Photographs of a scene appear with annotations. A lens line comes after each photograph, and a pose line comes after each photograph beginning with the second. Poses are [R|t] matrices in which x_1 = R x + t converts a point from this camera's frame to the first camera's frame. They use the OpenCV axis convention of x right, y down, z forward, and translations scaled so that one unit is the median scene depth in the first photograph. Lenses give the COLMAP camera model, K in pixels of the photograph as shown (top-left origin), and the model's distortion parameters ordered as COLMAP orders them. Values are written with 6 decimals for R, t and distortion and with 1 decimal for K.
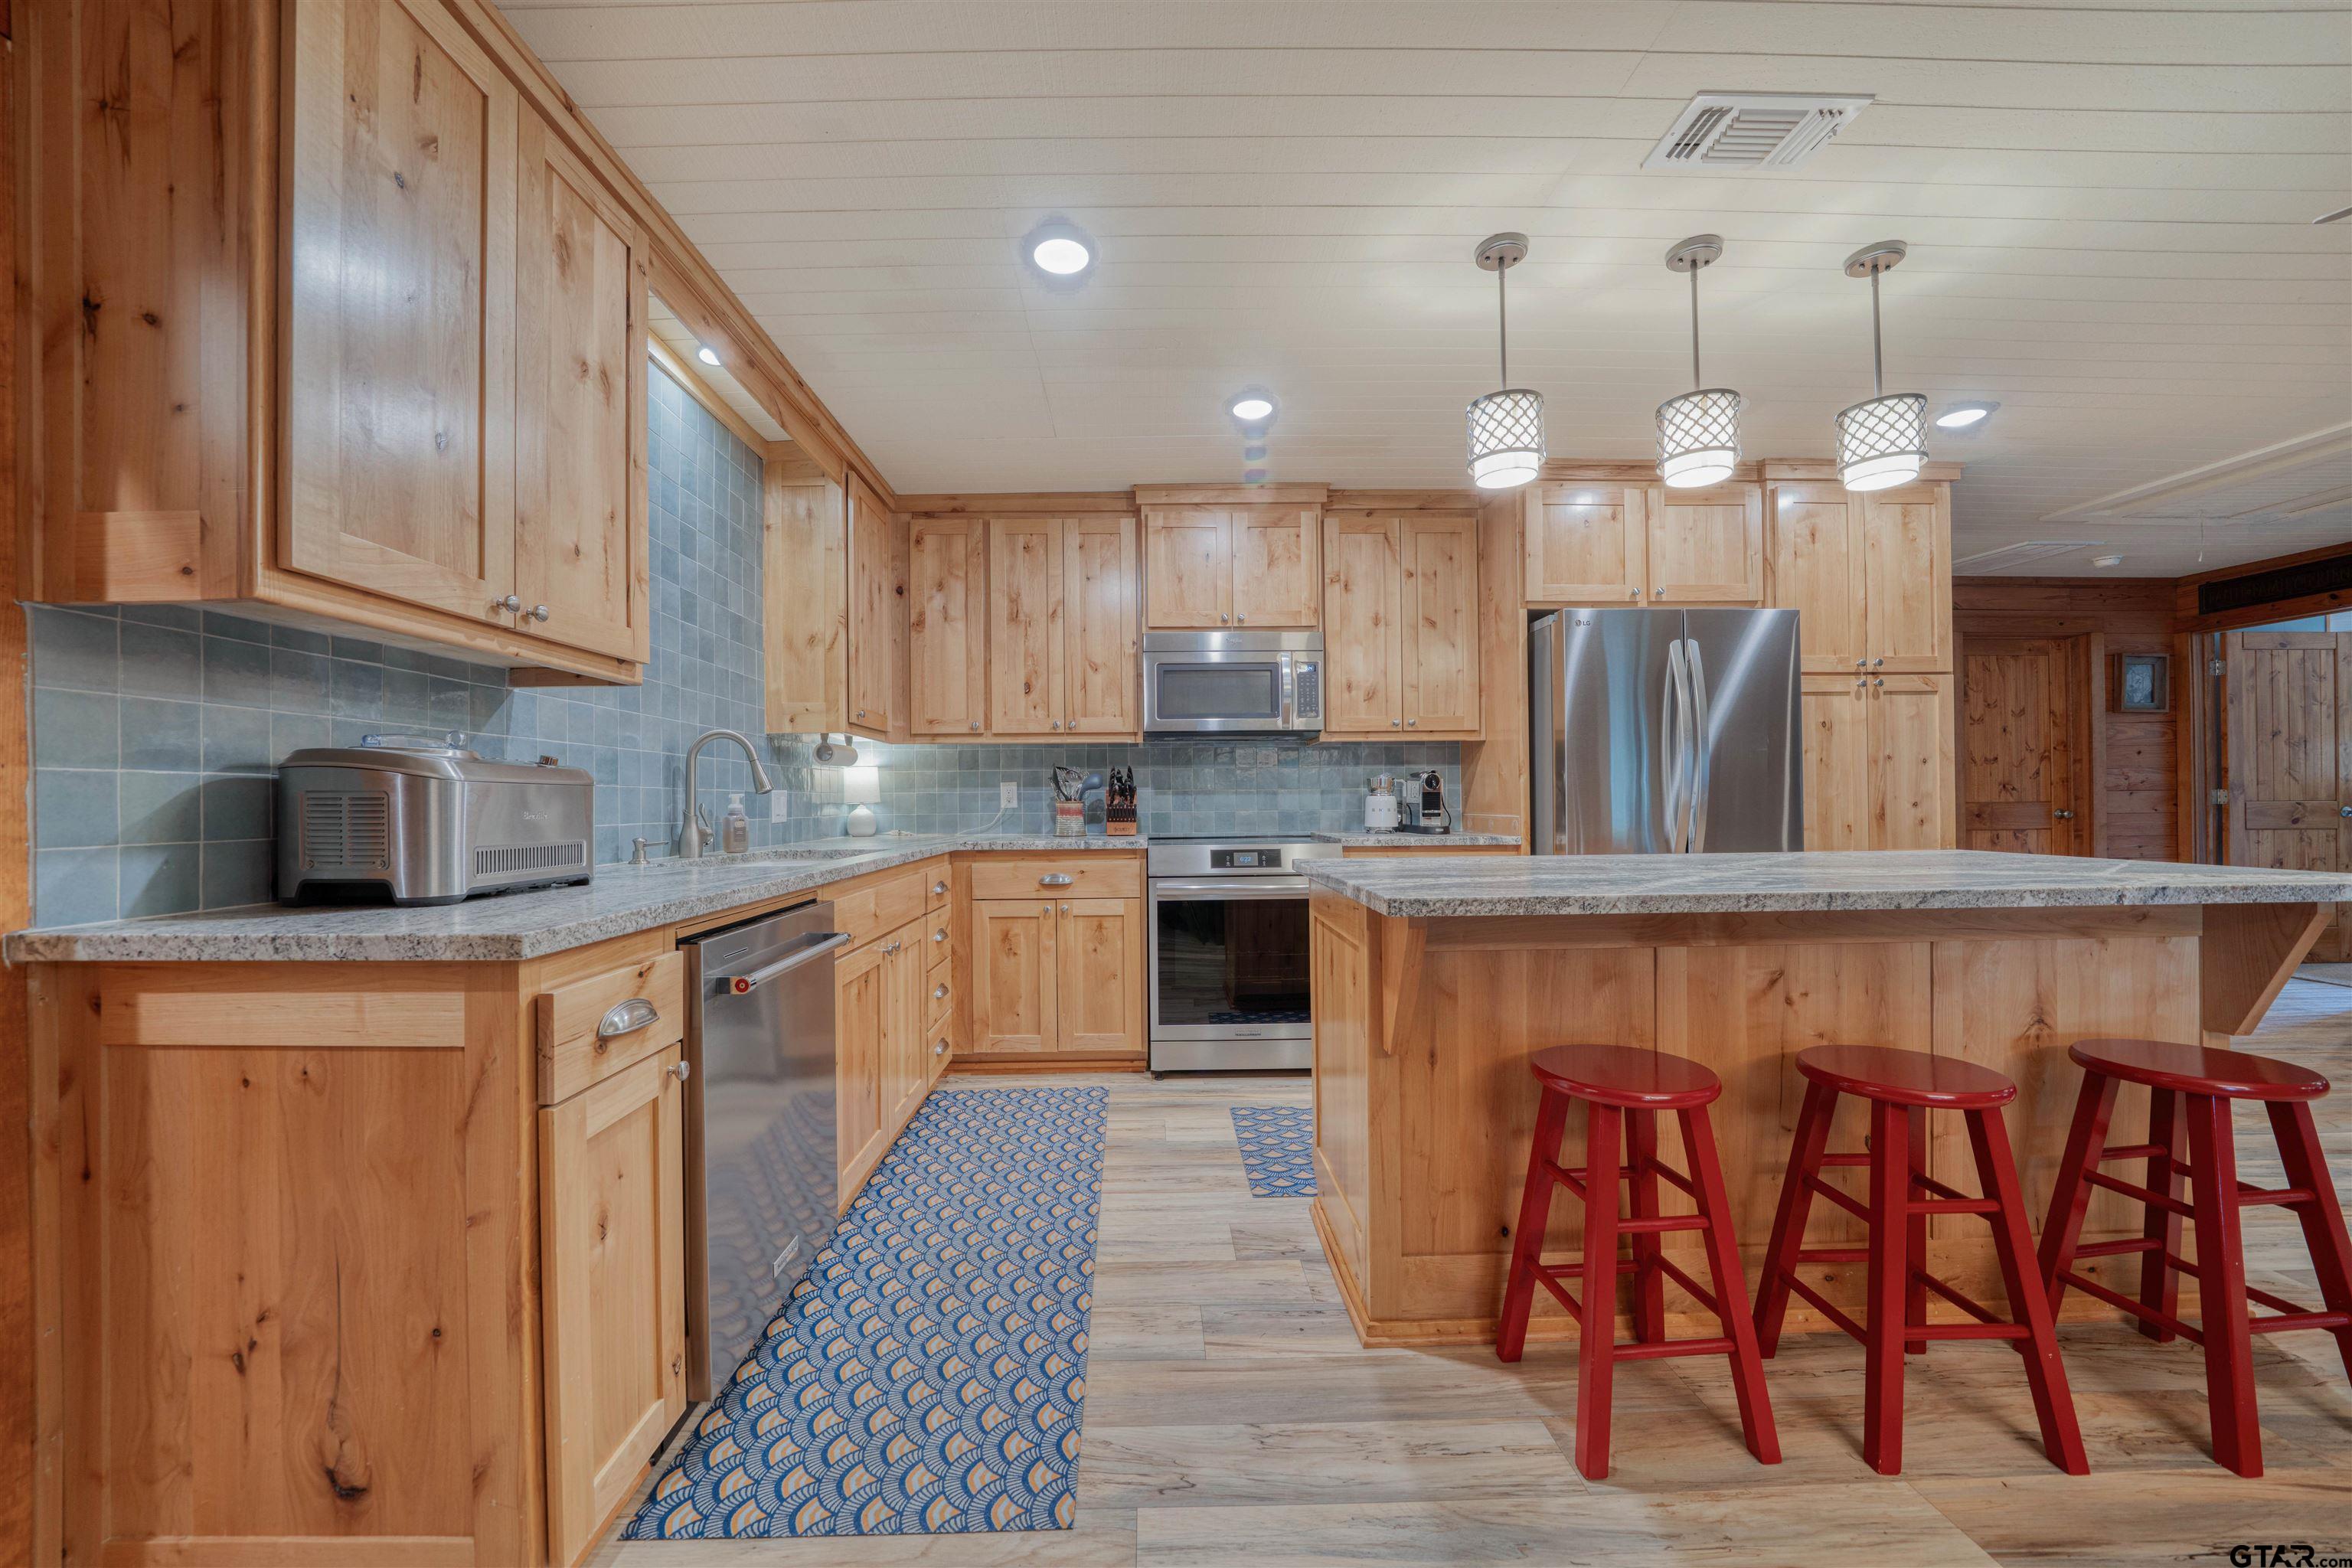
lens RADIAL K [[834.4, 0, 1174.2], [0, 834.4, 797.1], [0, 0, 1]] dist [-0.015954, 0.000125]
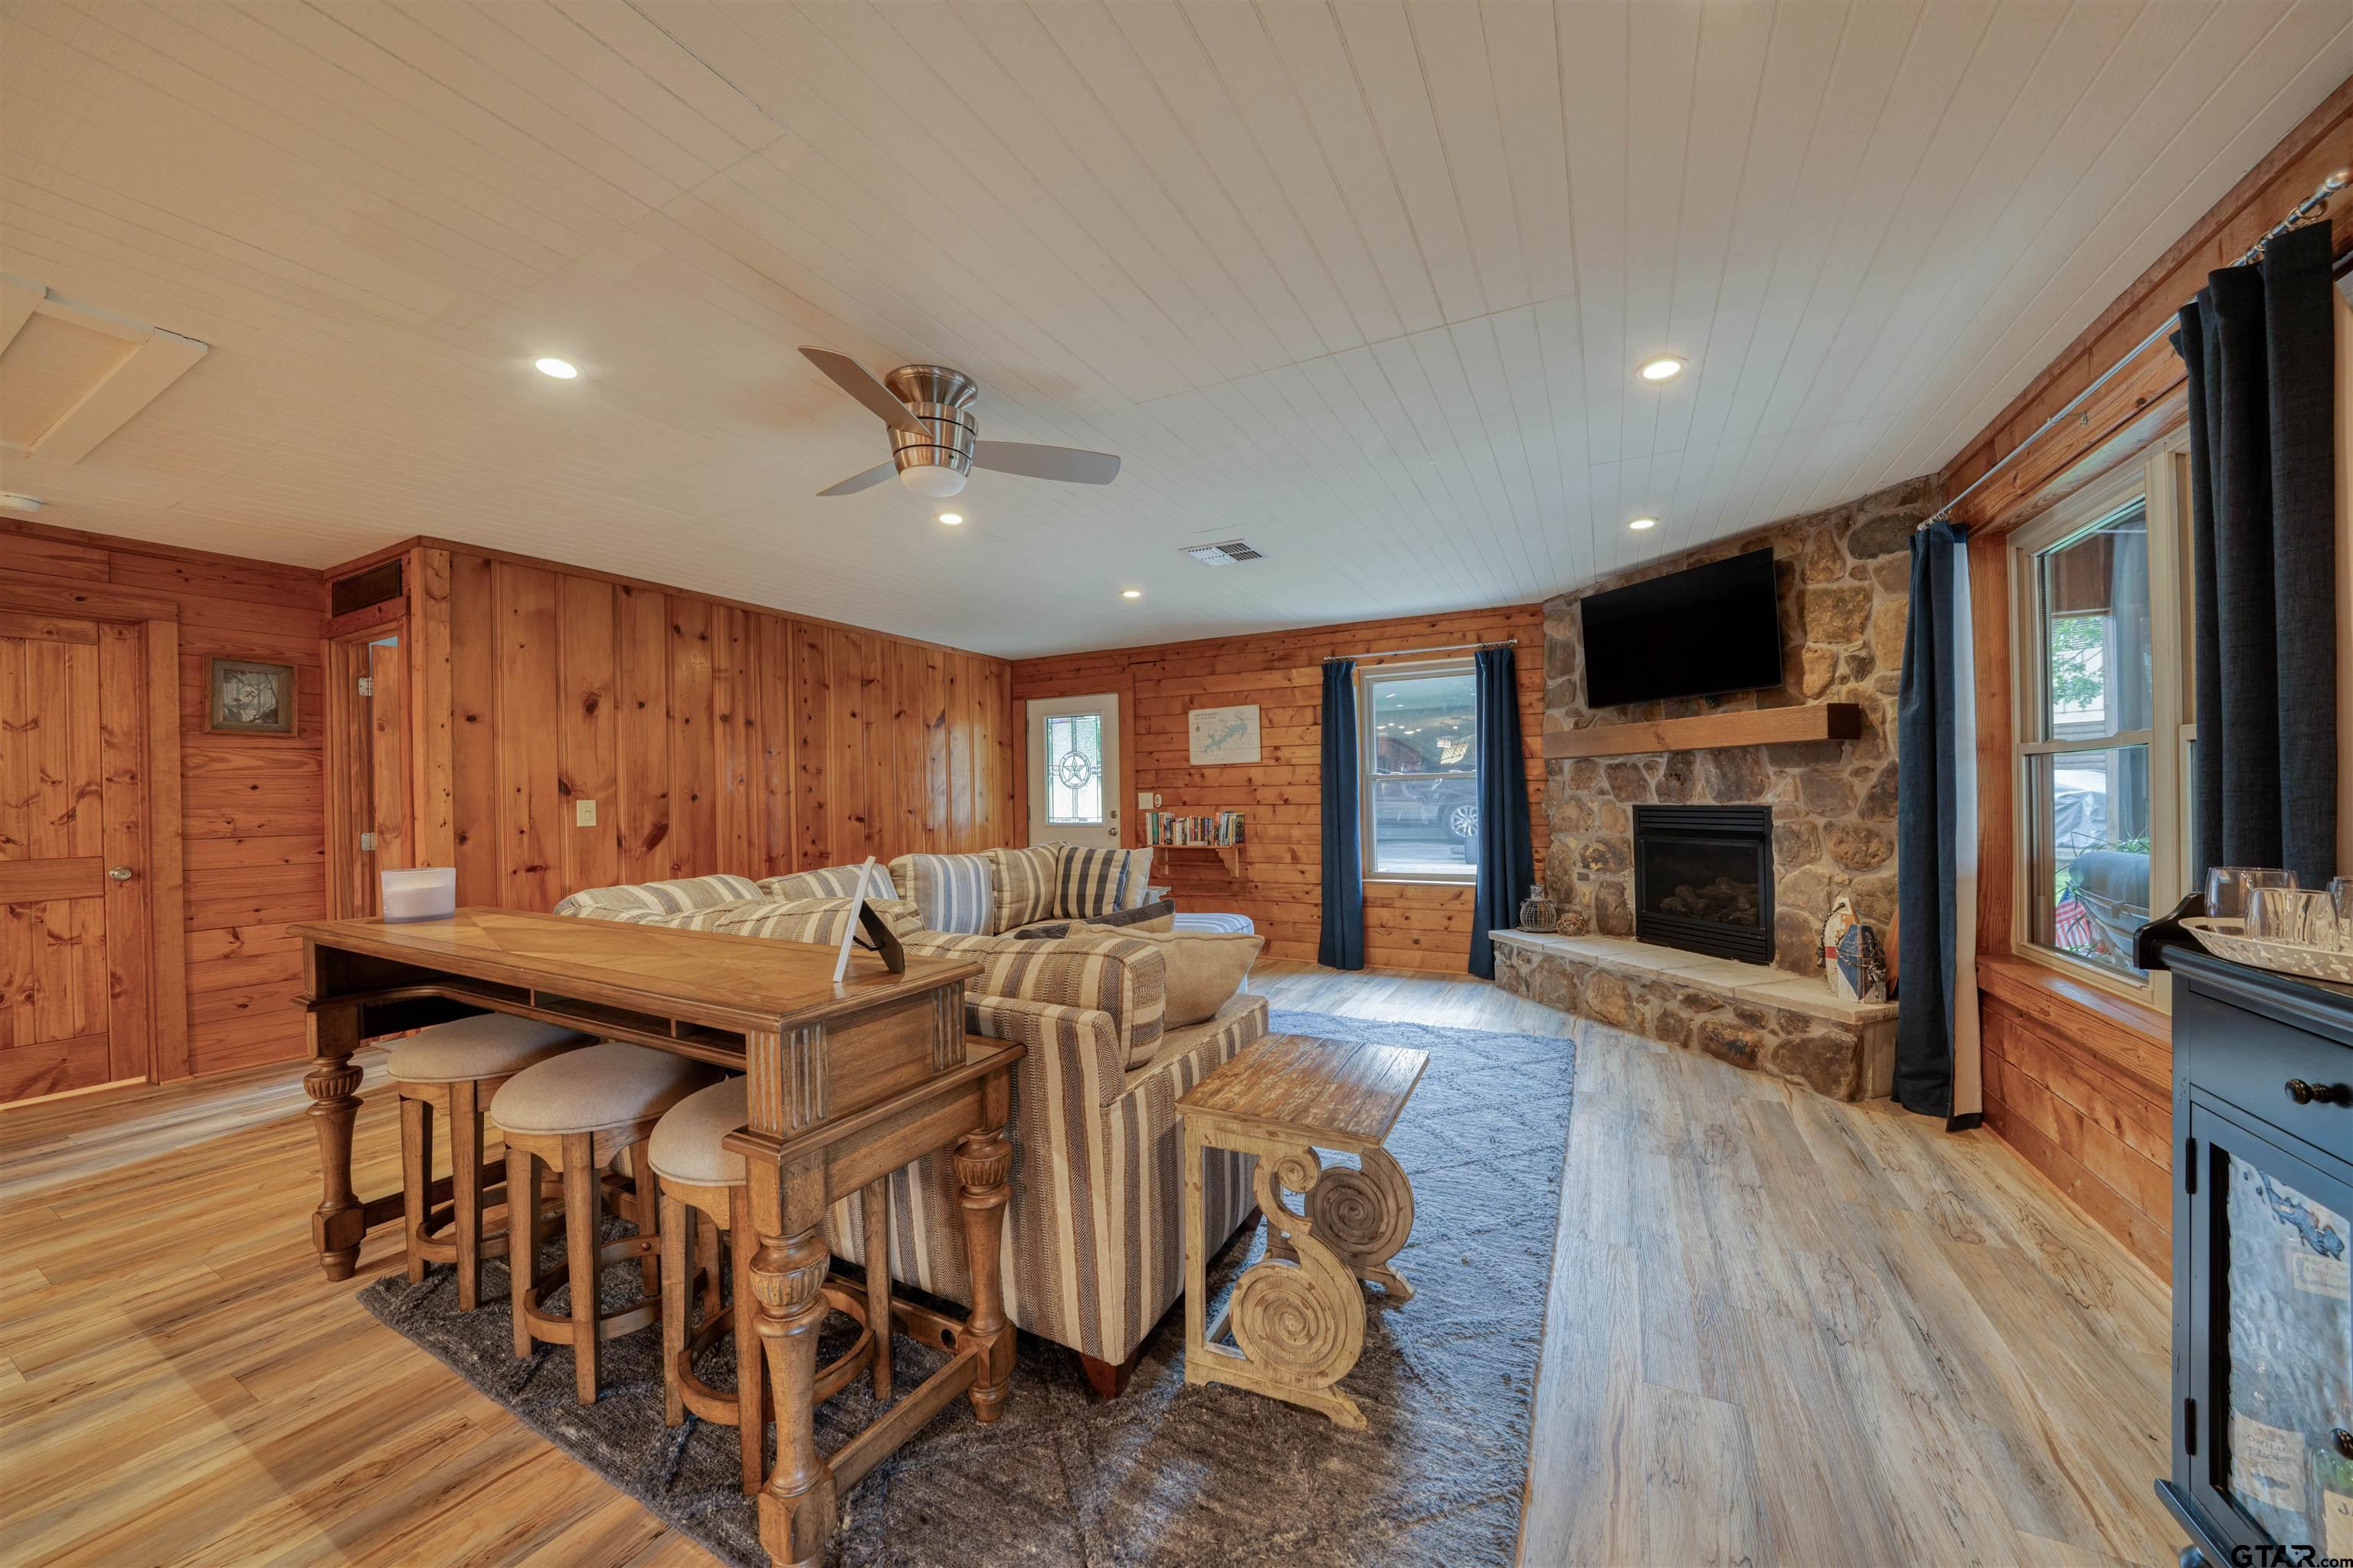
lens RADIAL K [[834.8, 0, 1174.7], [0, 834.8, 797.1], [0, 0, 1]] dist [-0.015954, 0.000125]
pose [[0.480695, -0.001519, 0.876886, 1.395798], [0.012139, 0.999914, -0.004922, -0.047213], [-0.876804, 0.013011, 0.480672, -0.188257]]
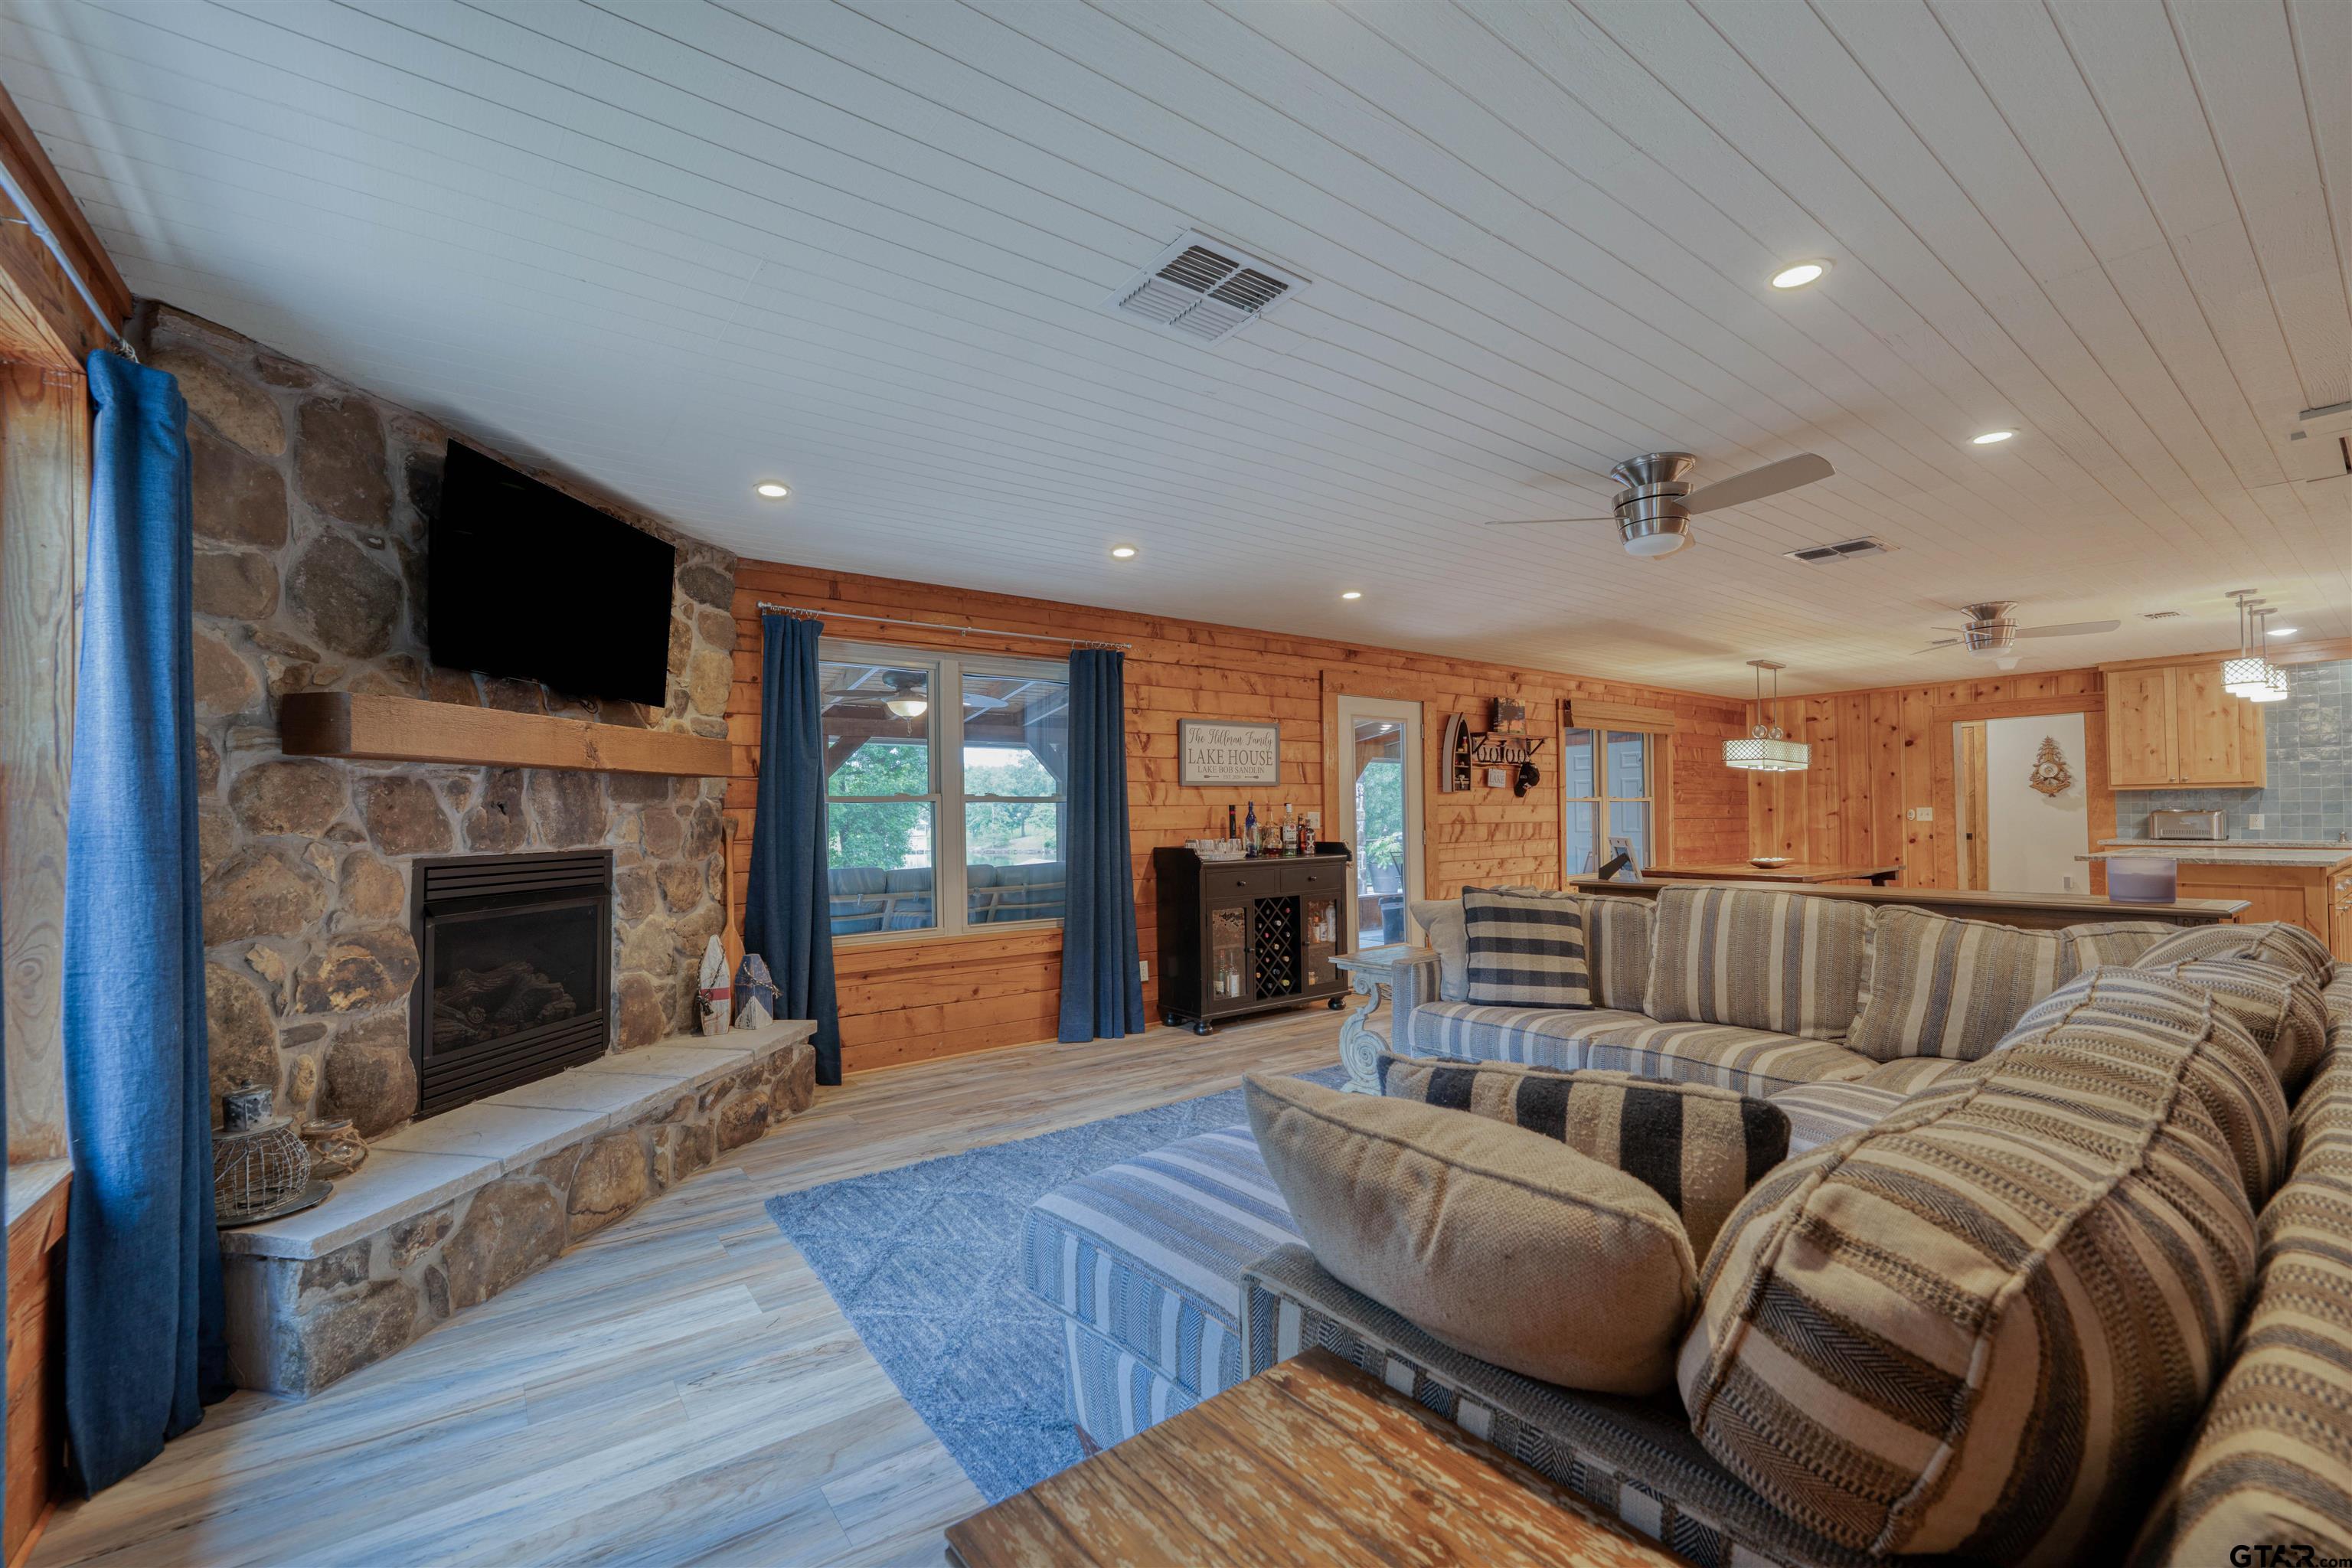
lens RADIAL K [[947.4, 0, 1165.3], [0, 947.4, 792.5], [0, 0, 1]] dist [0.001355, 0.000302]
pose [[-0.814849, 0.002575, -0.579668, 2.922832], [0.019172, 0.999563, -0.022510, -0.058530], [0.579356, -0.029455, -0.814542, 0.854846]]
